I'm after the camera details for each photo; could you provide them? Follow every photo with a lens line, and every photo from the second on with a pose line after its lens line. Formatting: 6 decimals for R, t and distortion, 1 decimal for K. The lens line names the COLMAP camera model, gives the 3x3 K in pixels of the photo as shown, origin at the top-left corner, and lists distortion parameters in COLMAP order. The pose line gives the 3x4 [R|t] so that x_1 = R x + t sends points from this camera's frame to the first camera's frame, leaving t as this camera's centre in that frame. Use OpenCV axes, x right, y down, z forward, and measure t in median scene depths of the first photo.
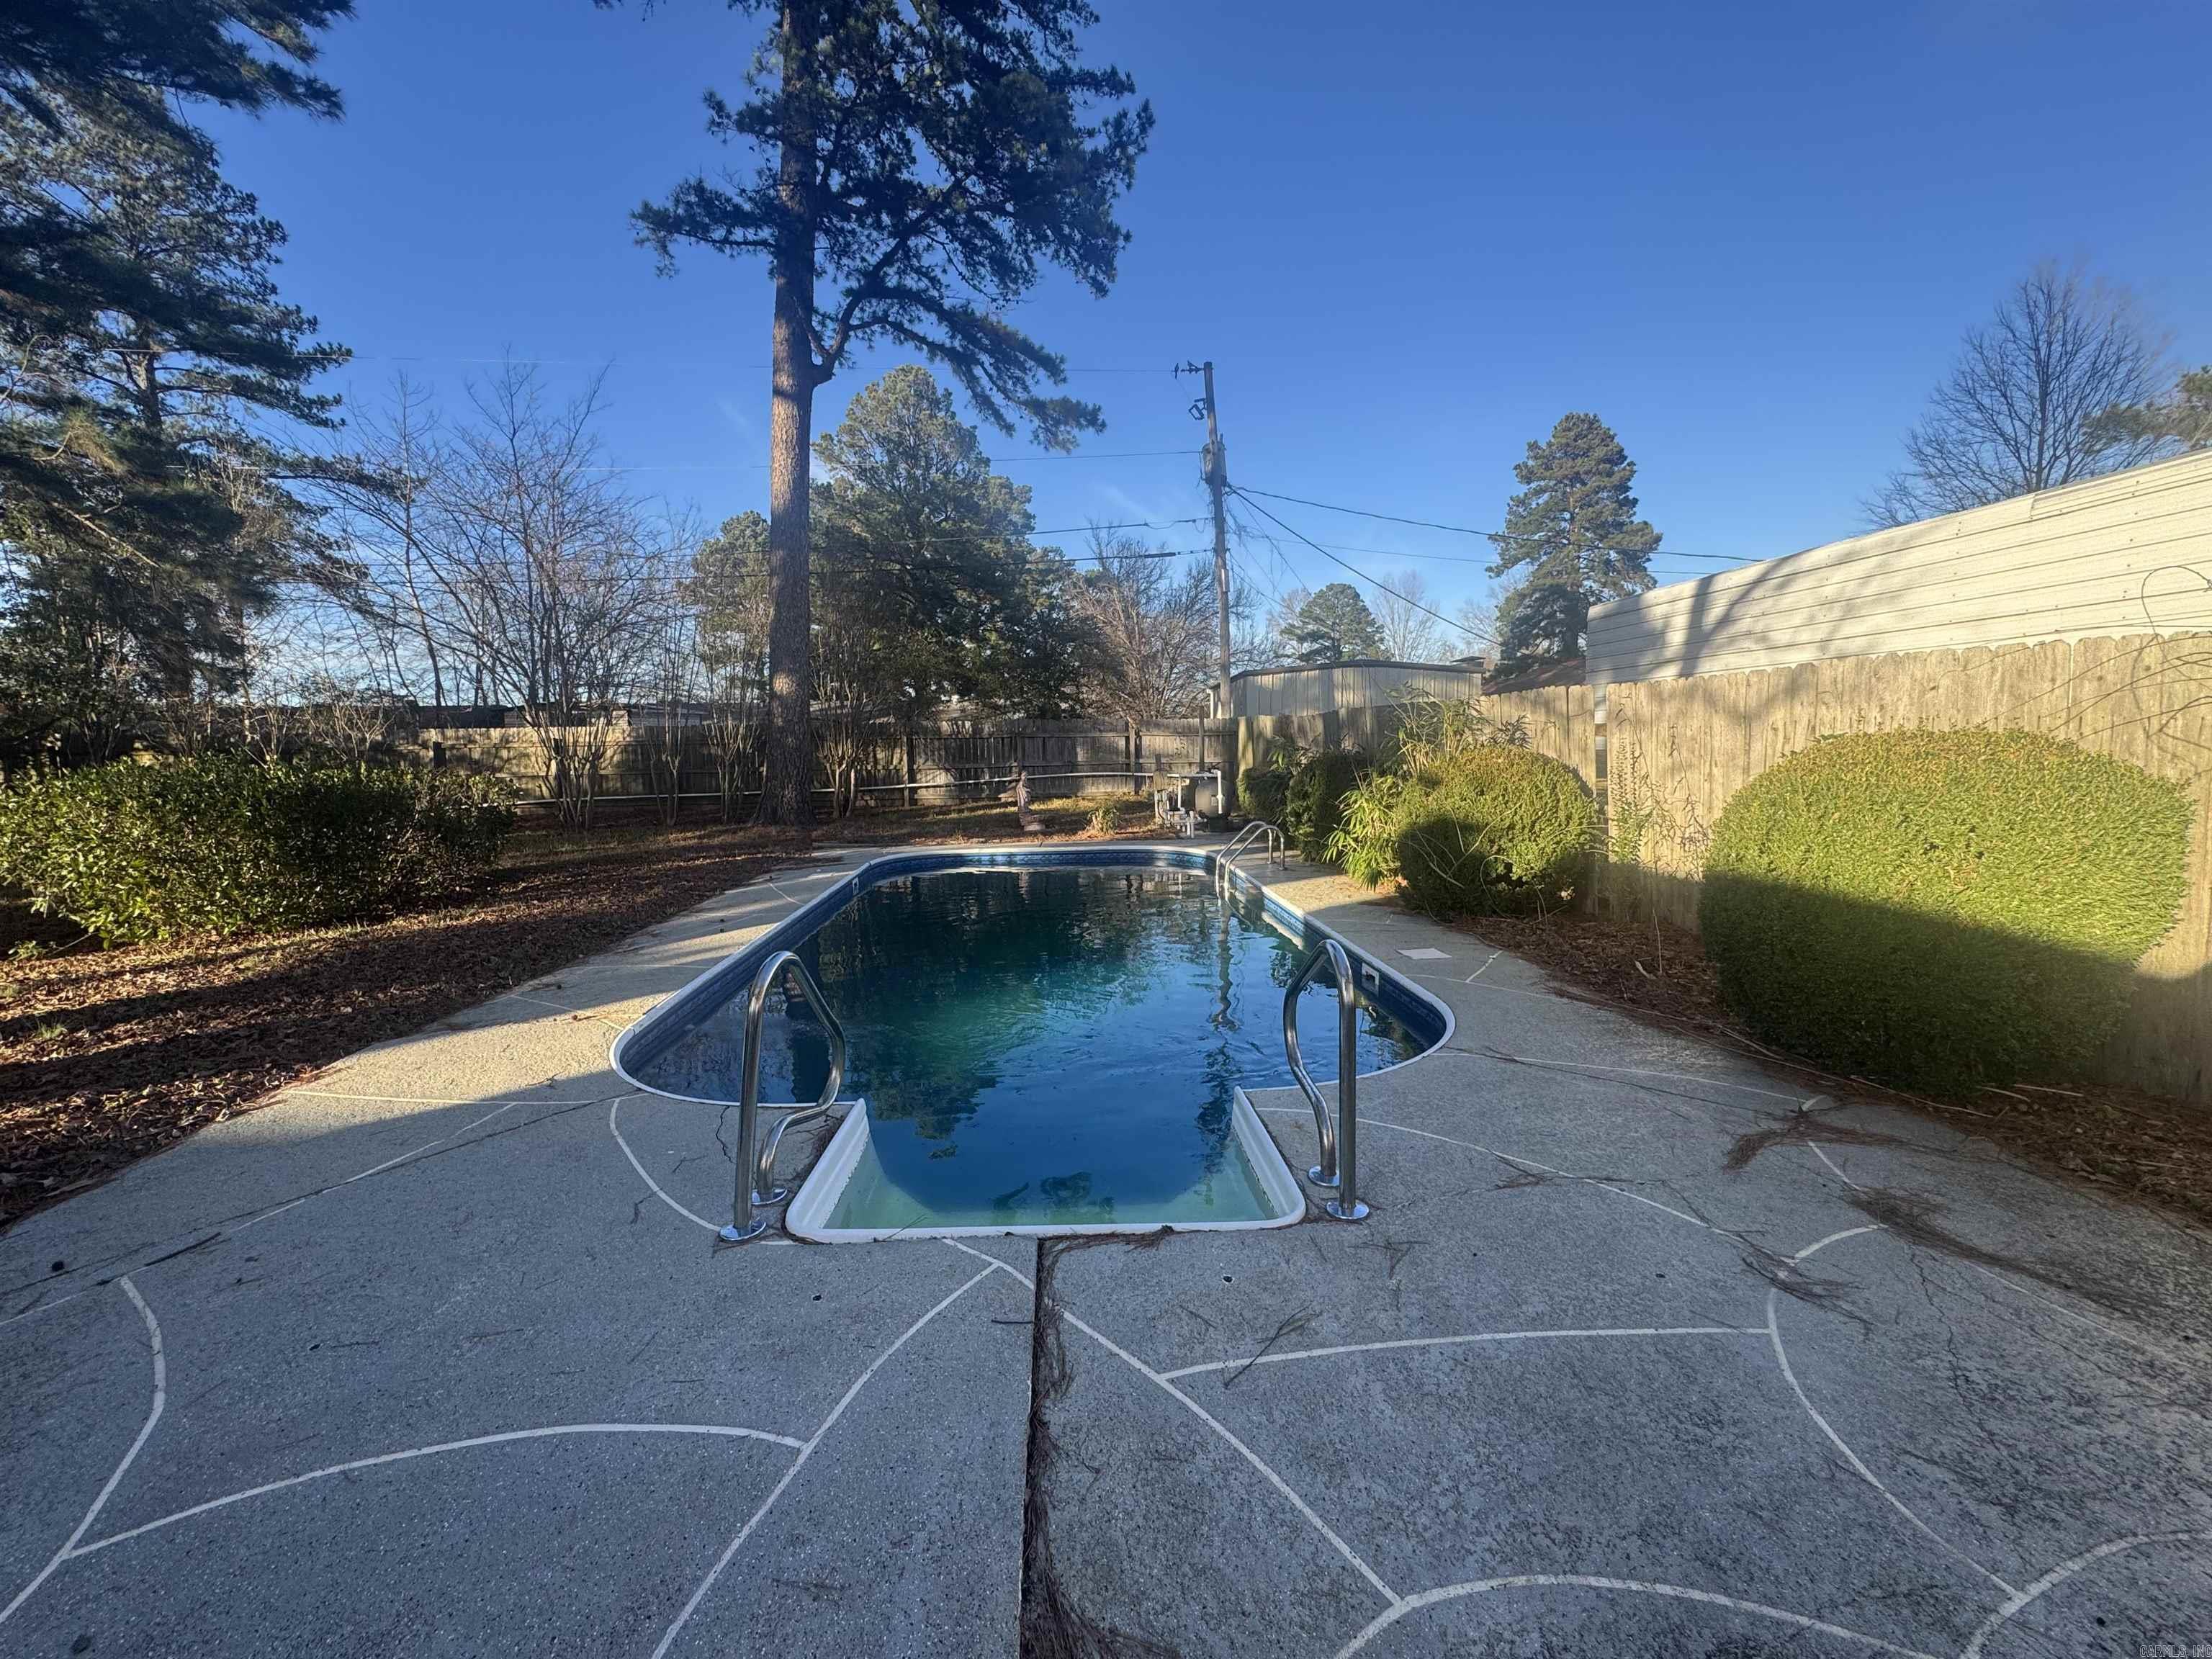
lens RADIAL K [[883.4, 0, 1107.7], [0, 883.4, 830.2], [0, 0, 1]] dist [-0.002521, -0.000319]
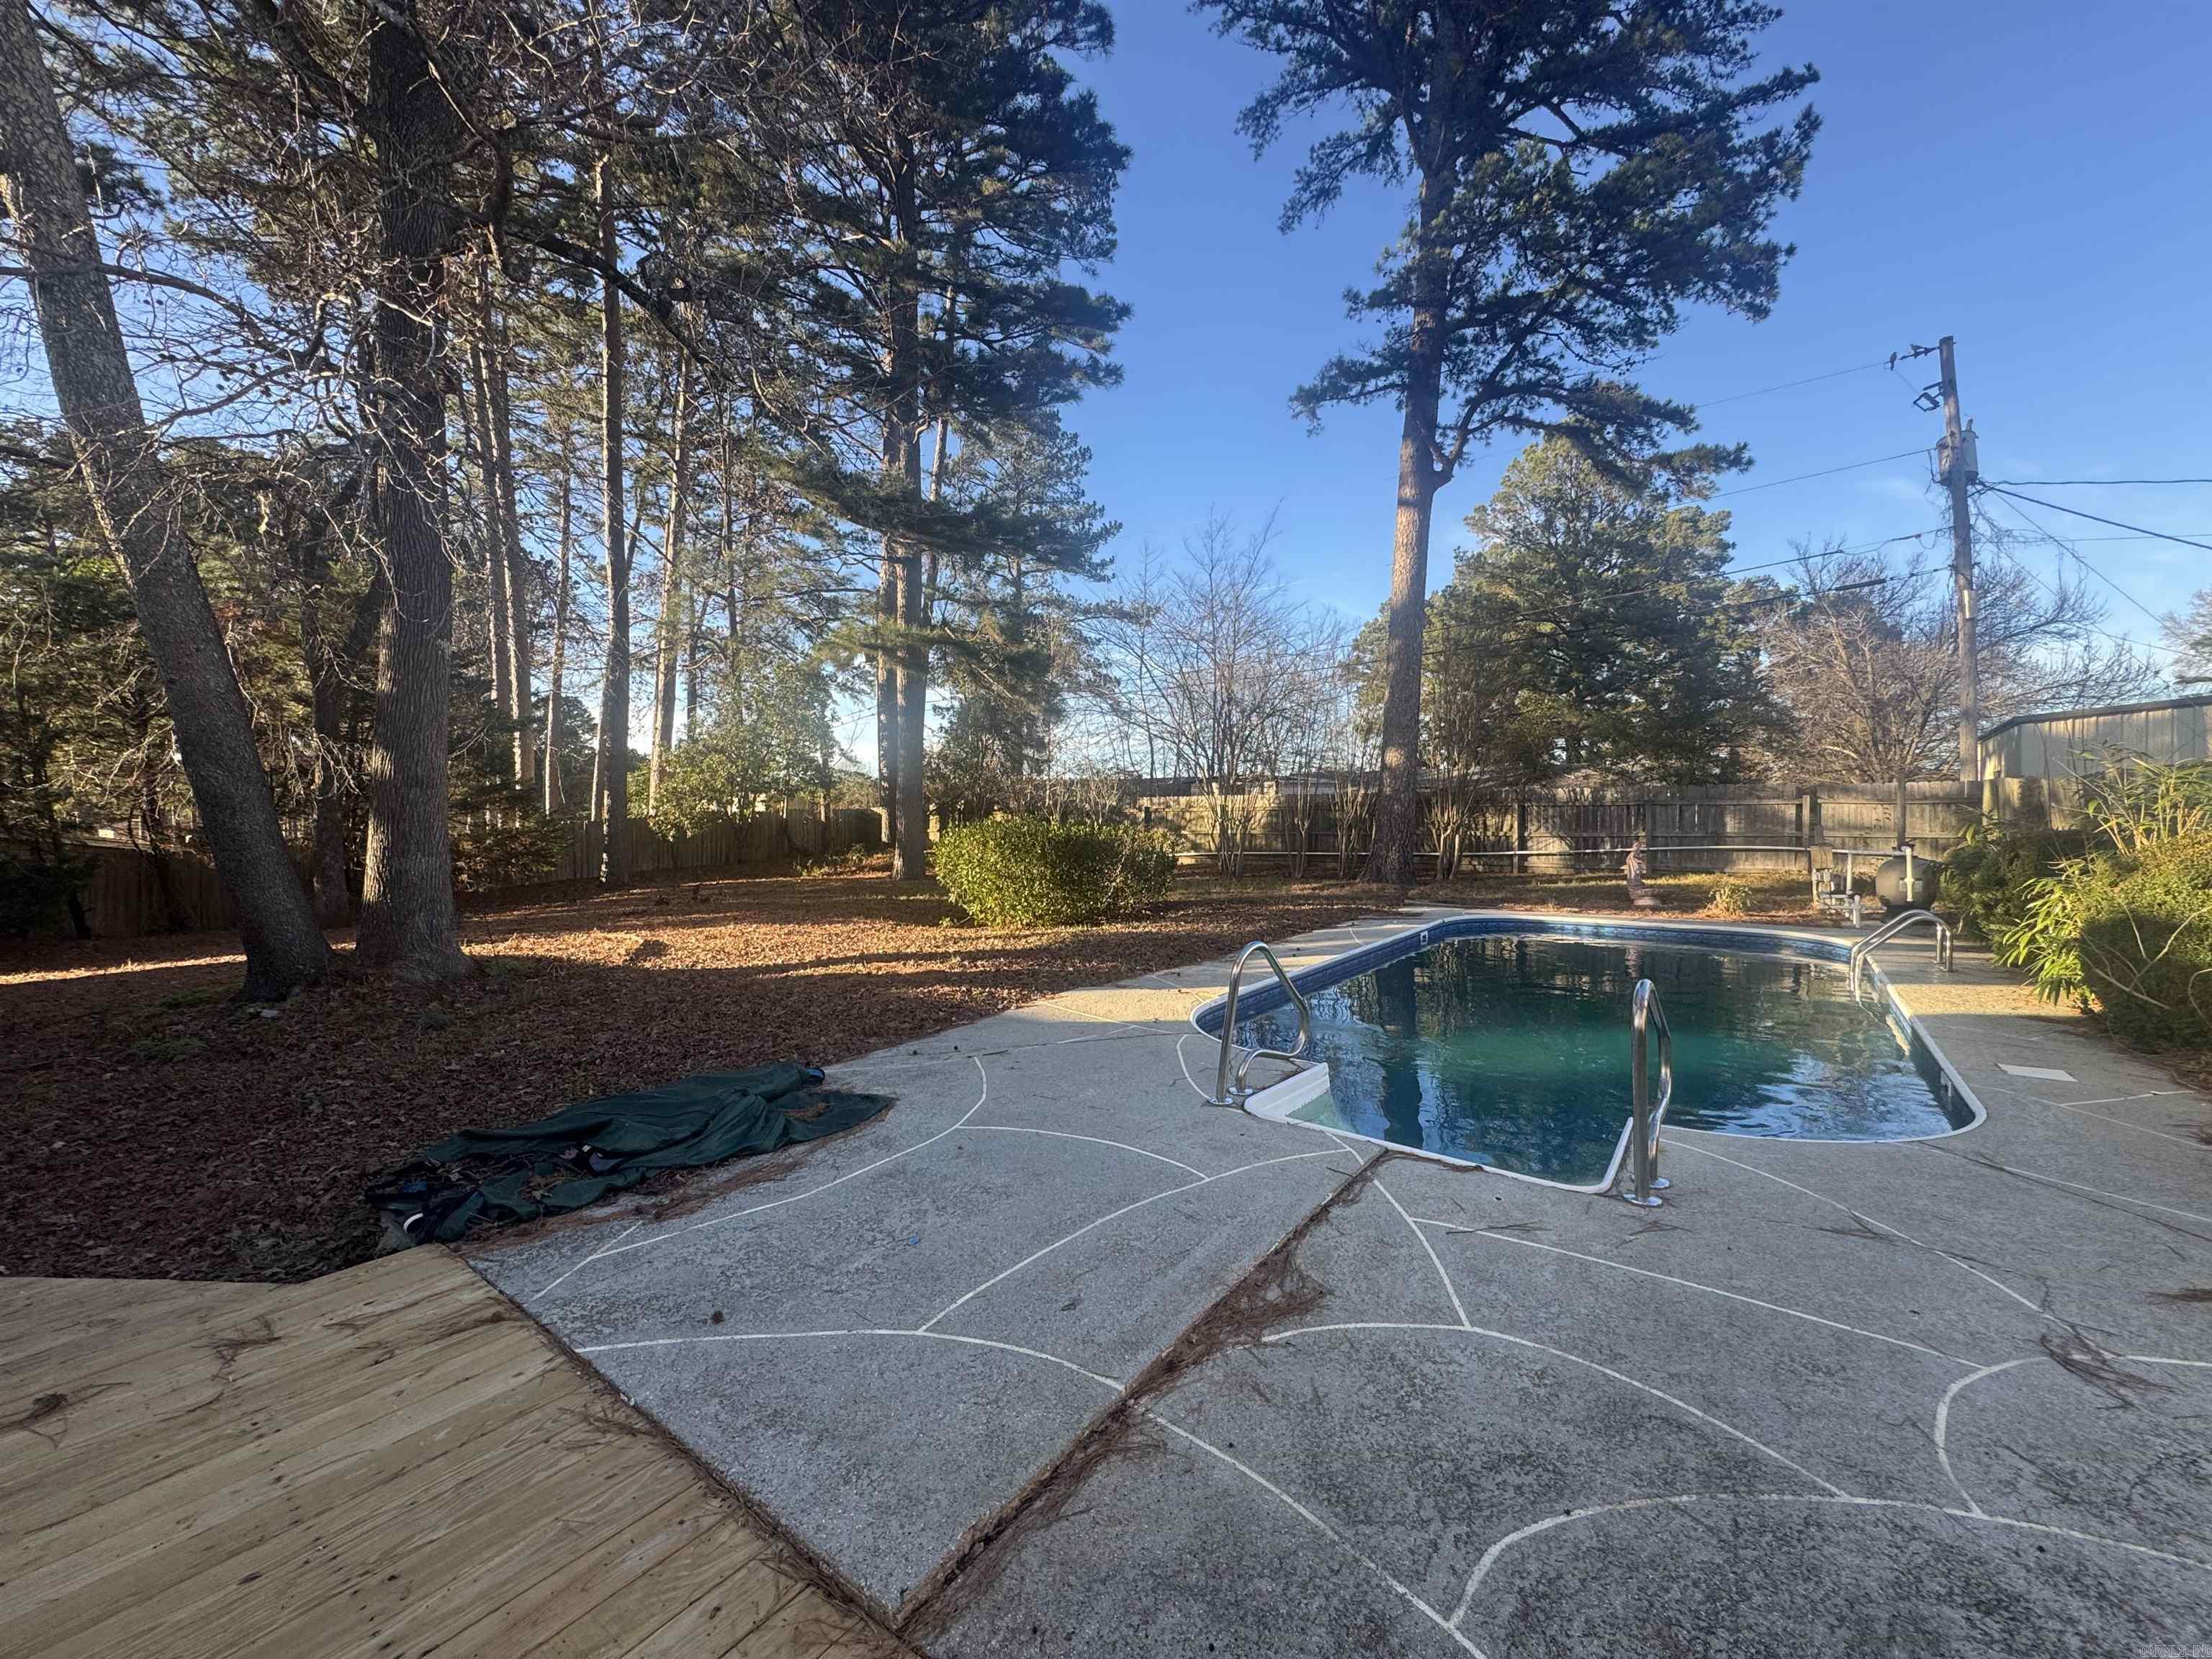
lens RADIAL K [[883.4, 0, 1107.1], [0, 883.4, 829.8], [0, 0, 1]] dist [-0.002521, -0.000319]
pose [[0.761323, 0.021896, -0.648003, 0.088112], [-0.069063, 0.996482, -0.047469, 0.004869], [0.644684, 0.080893, 0.760157, -0.082244]]
